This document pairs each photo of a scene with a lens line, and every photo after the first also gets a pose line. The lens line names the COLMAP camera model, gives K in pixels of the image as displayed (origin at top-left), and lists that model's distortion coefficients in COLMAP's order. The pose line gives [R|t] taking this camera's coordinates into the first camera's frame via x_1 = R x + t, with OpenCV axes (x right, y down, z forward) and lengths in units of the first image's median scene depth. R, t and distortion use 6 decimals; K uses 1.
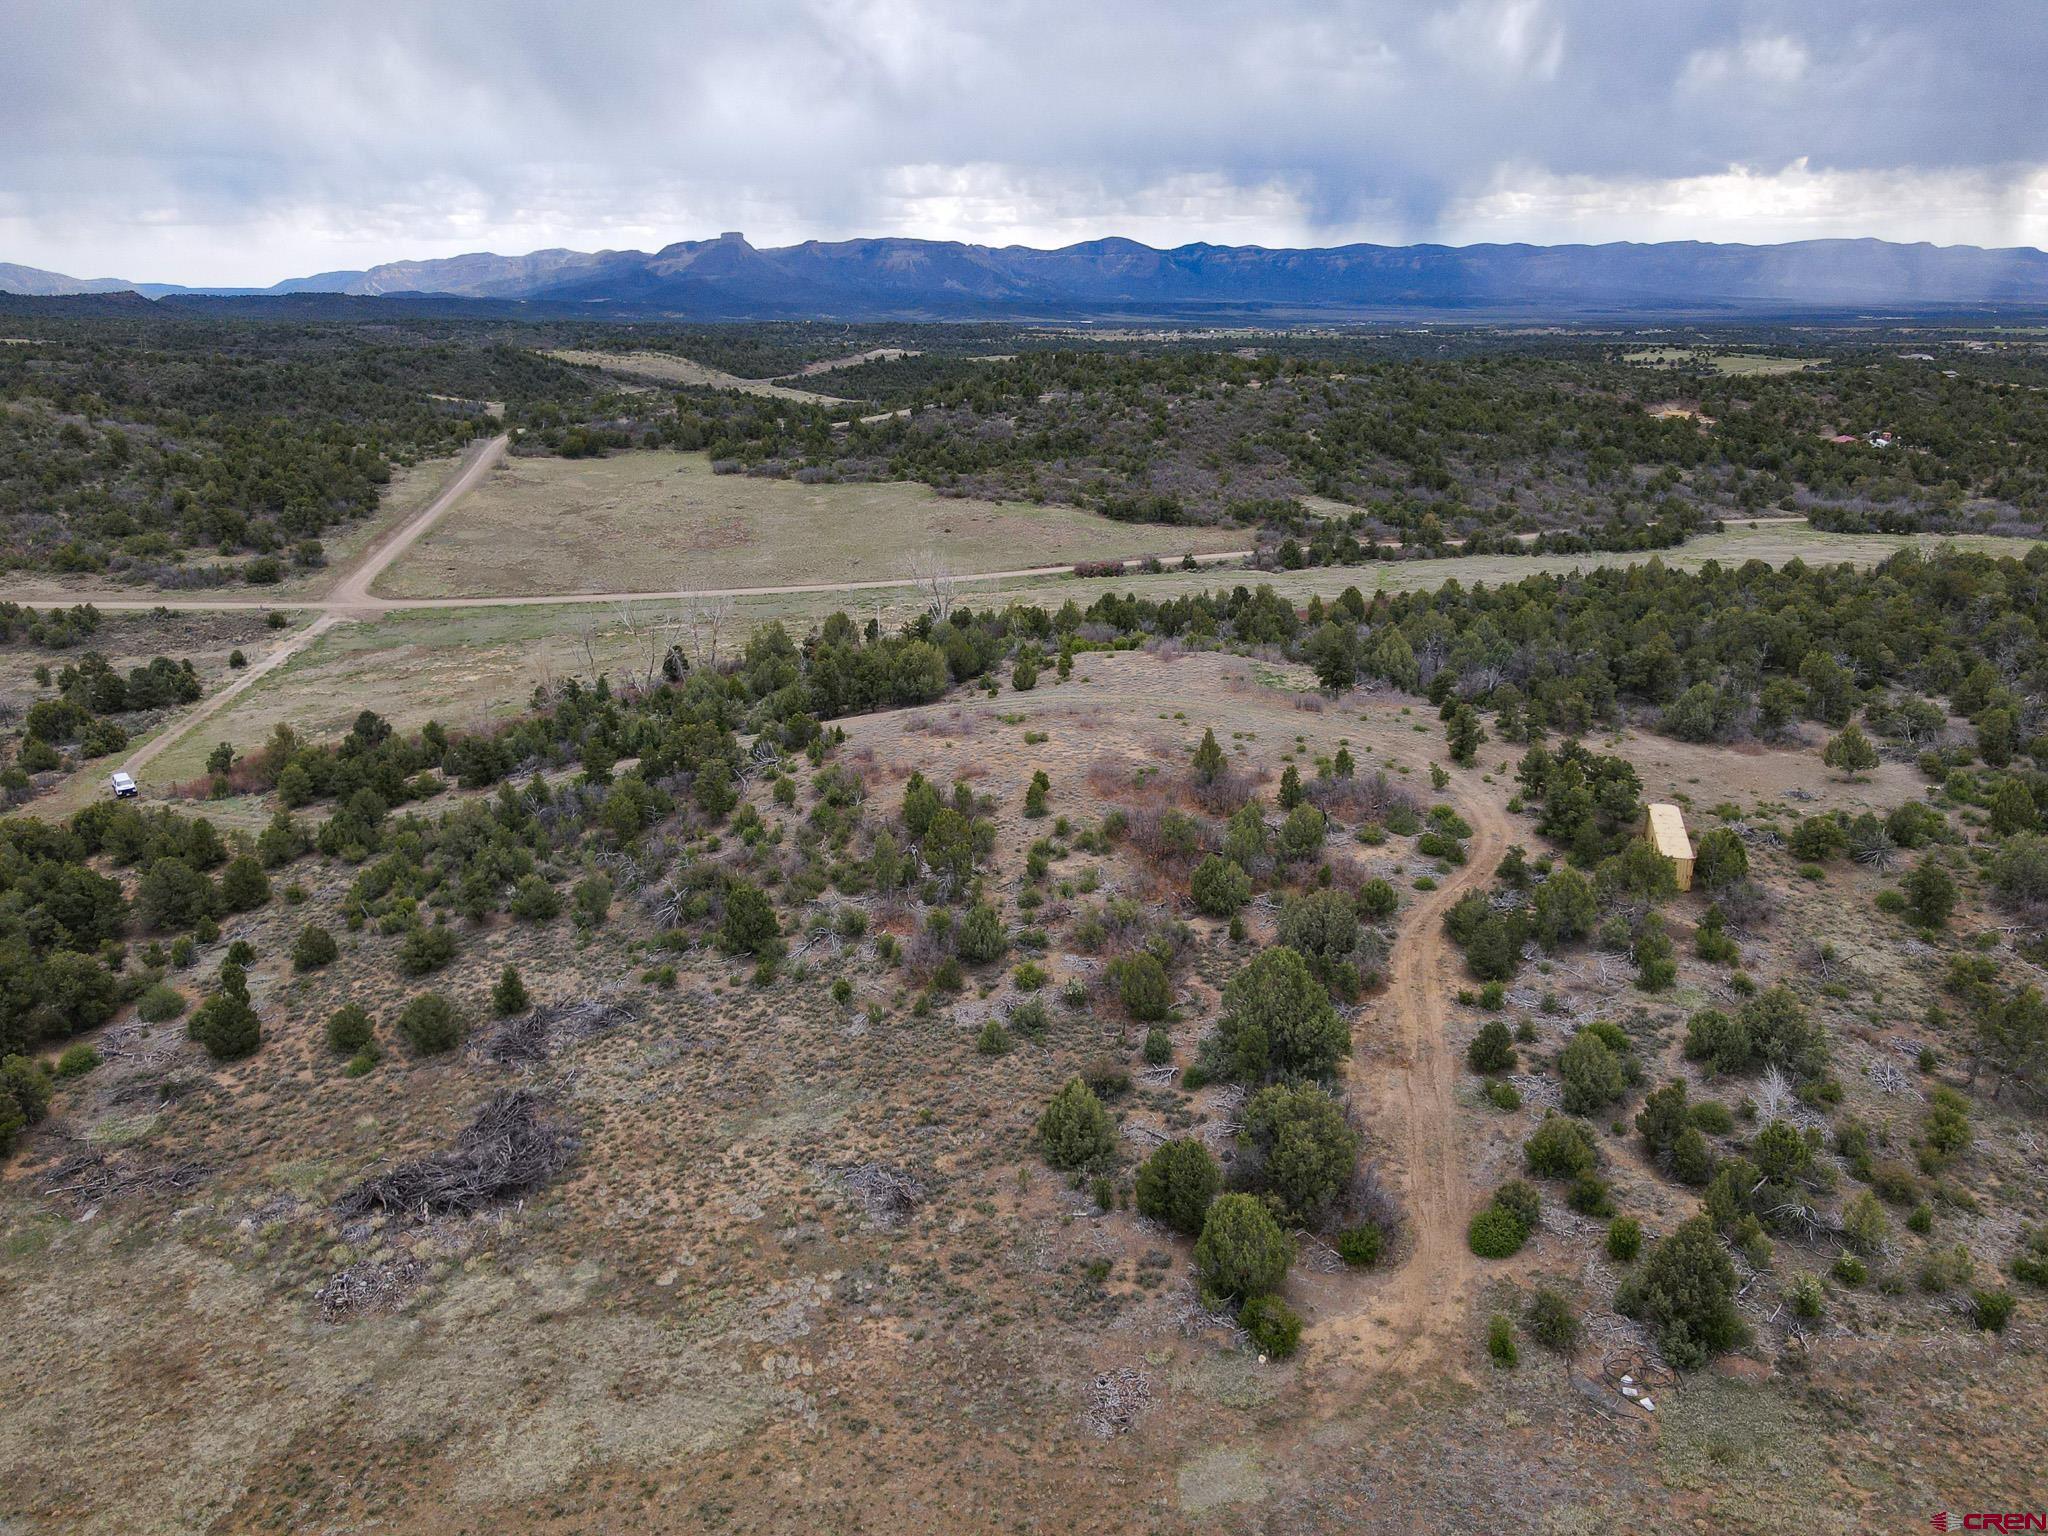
lens RADIAL K [[1490.9, 0, 1027.9], [0, 1490.9, 764.4], [0, 0, 1]] dist [0.015944, 0.007083]
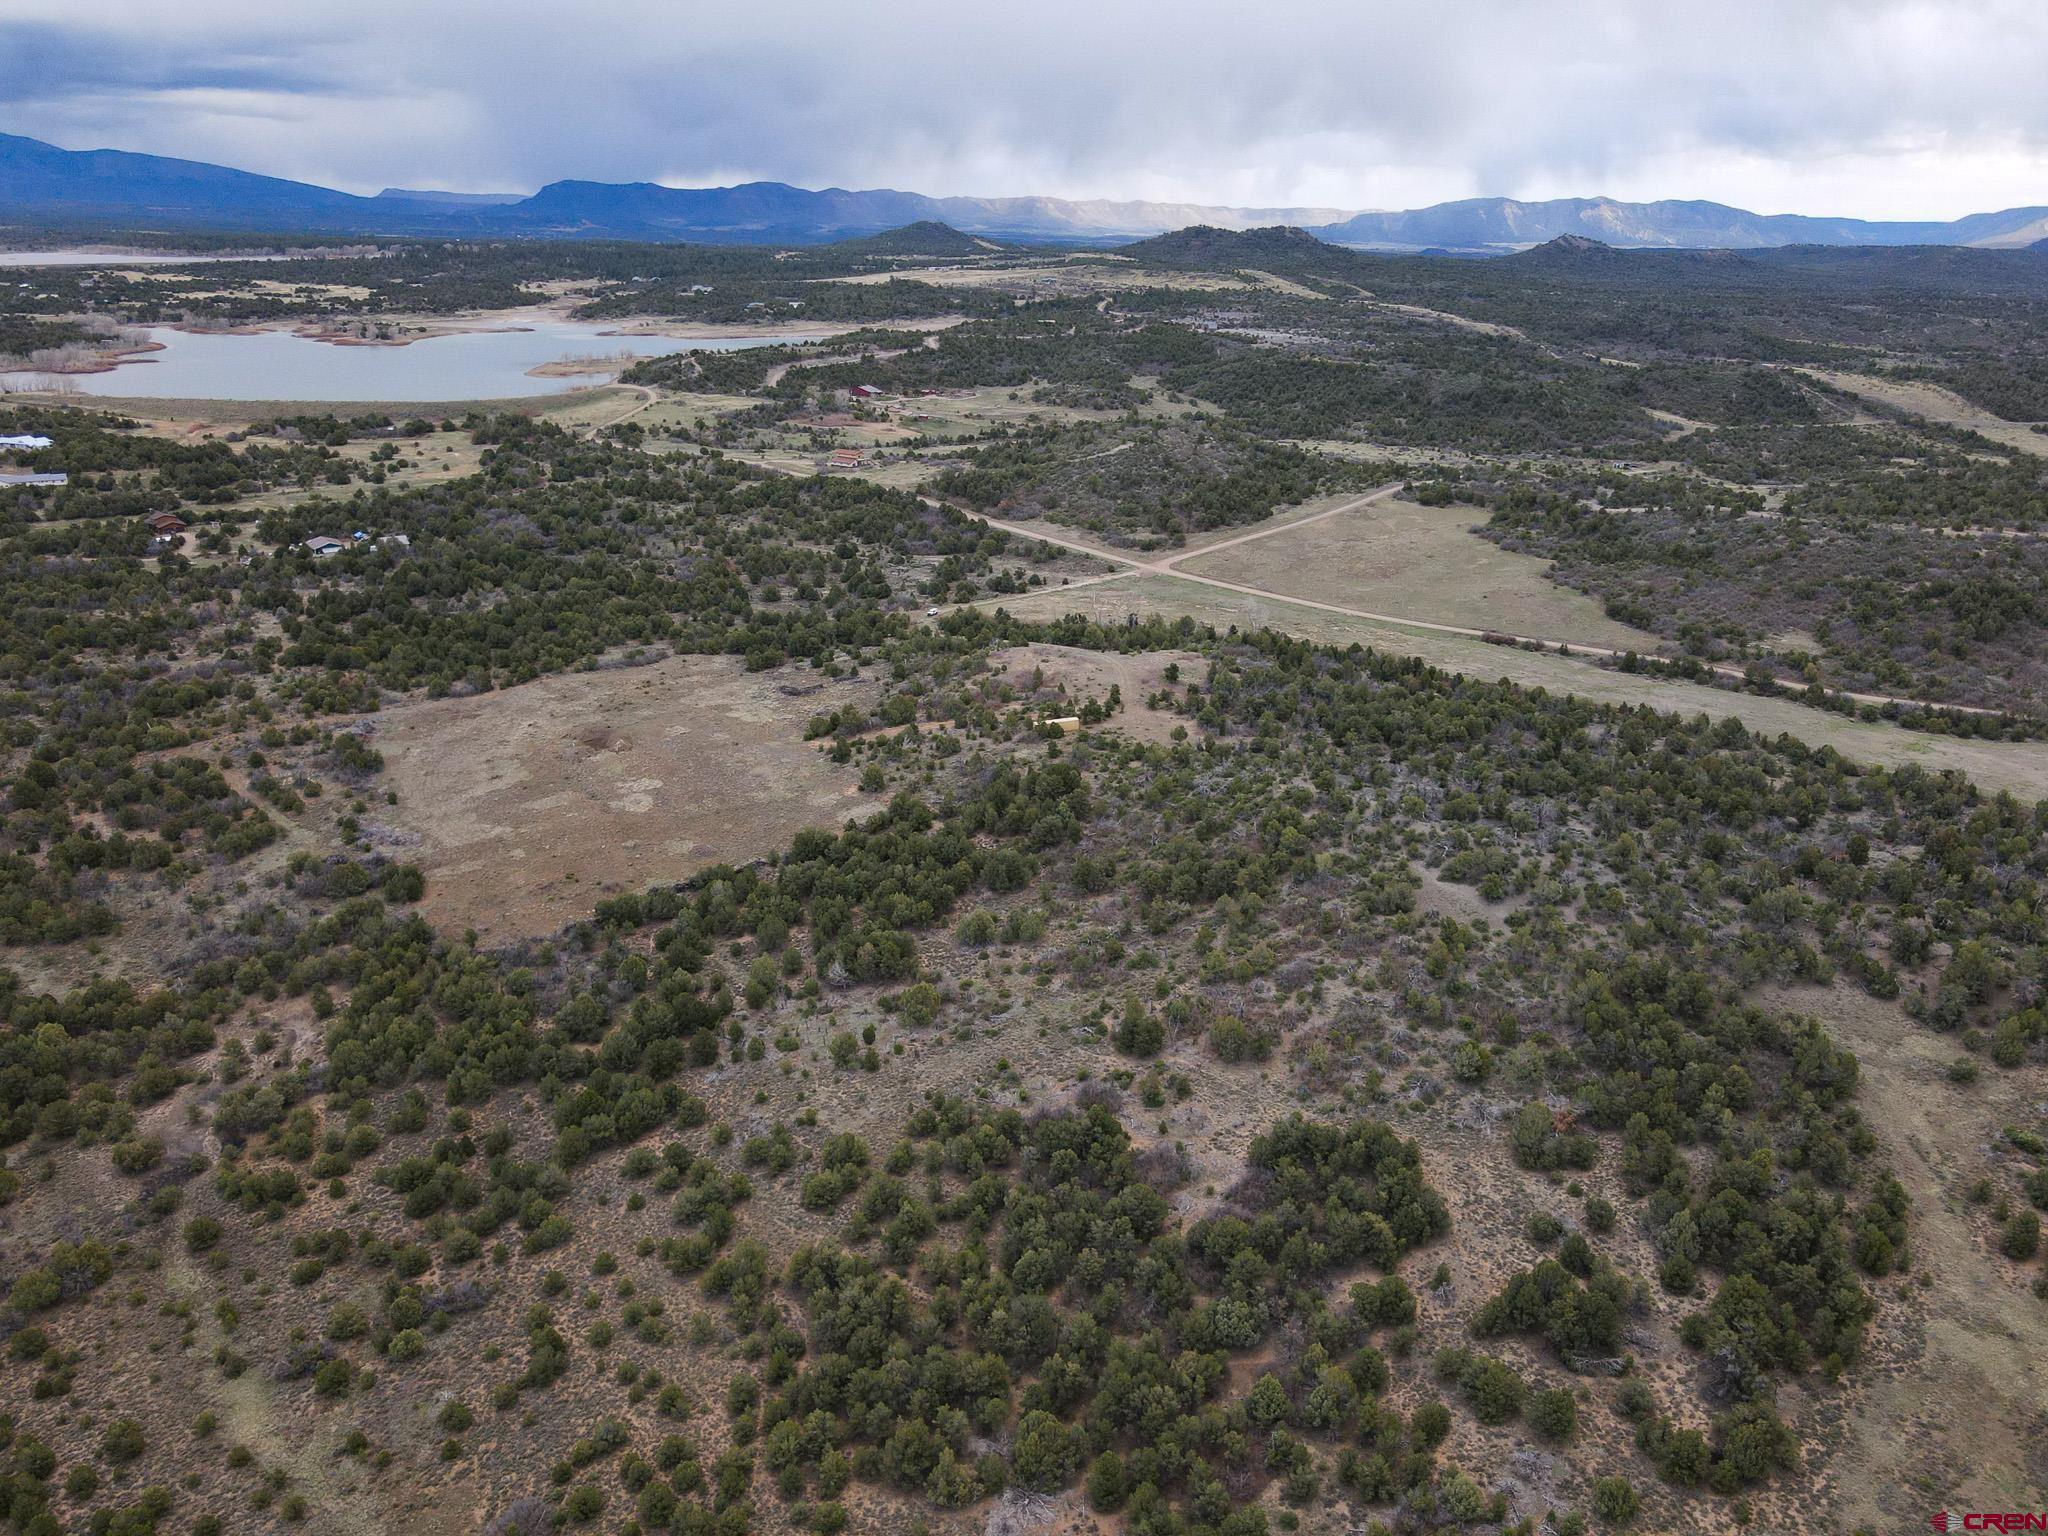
lens RADIAL K [[1490.9, 0, 1034.1], [0, 1490.9, 740.0], [0, 0, 1]] dist [0.015944, 0.007083]
pose [[0.555507, 0.288877, -0.779719, 0.849679], [-0.267011, 0.950023, 0.161743, -0.123541], [0.787475, 0.118344, 0.604878, -0.284680]]
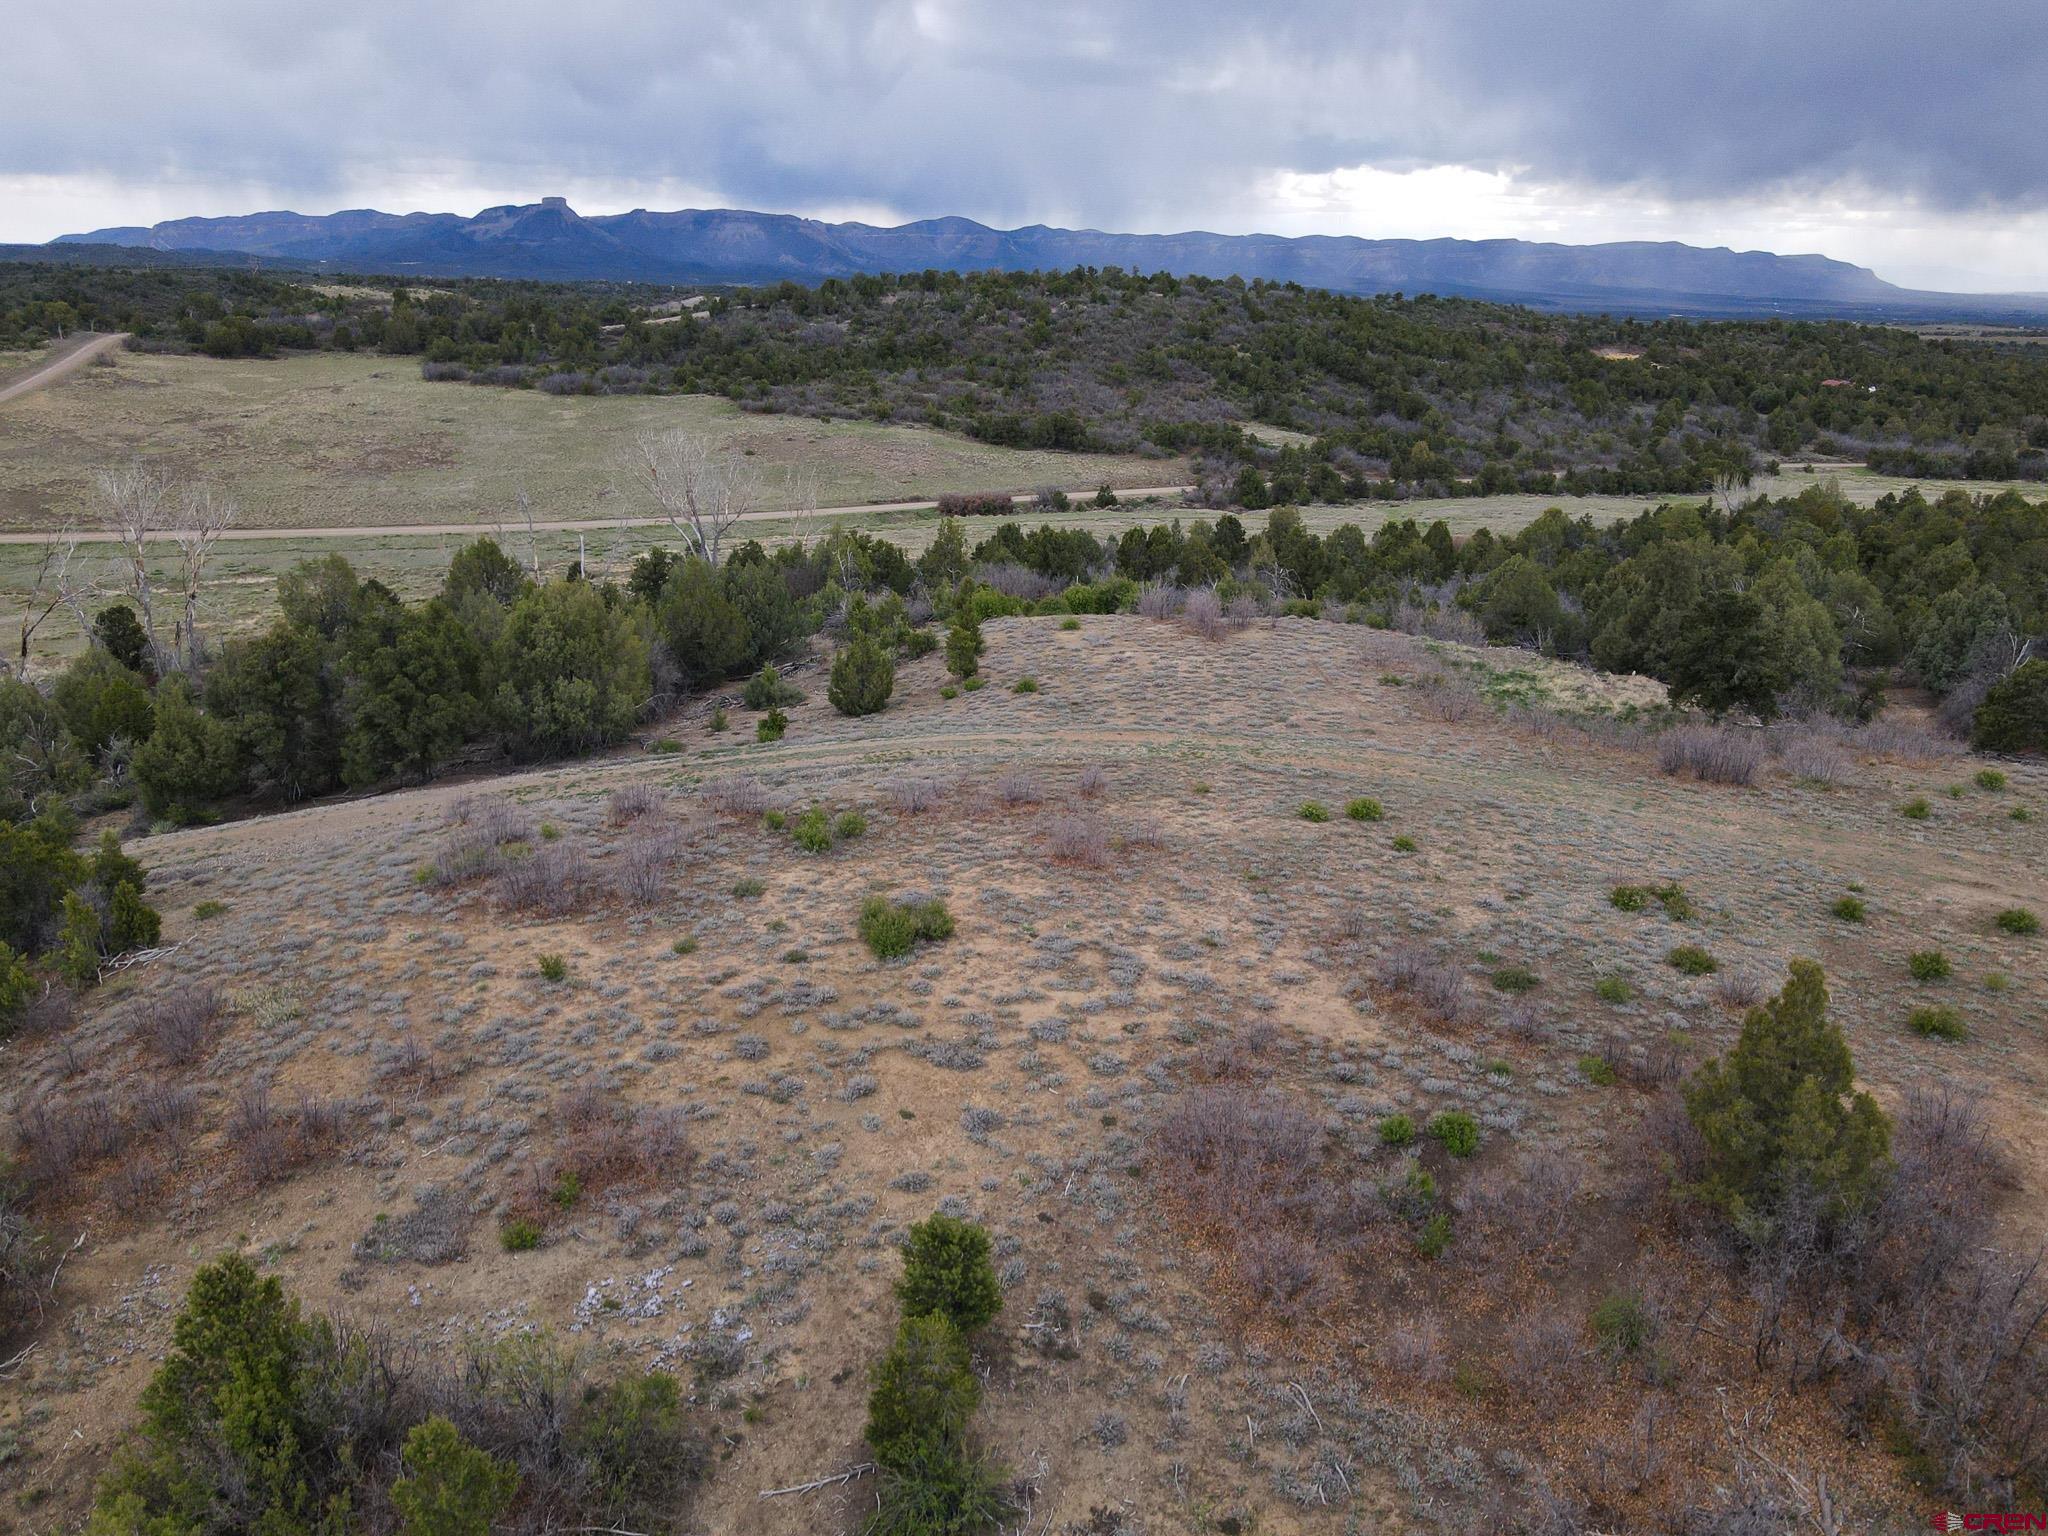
lens RADIAL K [[1490.9, 0, 1027.7], [0, 1490.9, 768.9], [0, 0, 1]] dist [0.015944, 0.007083]
pose [[0.994442, -0.008390, 0.104950, -0.000134], [0.007012, 0.999884, 0.013486, -0.017636], [-0.105051, -0.012675, 0.994386, 0.268720]]
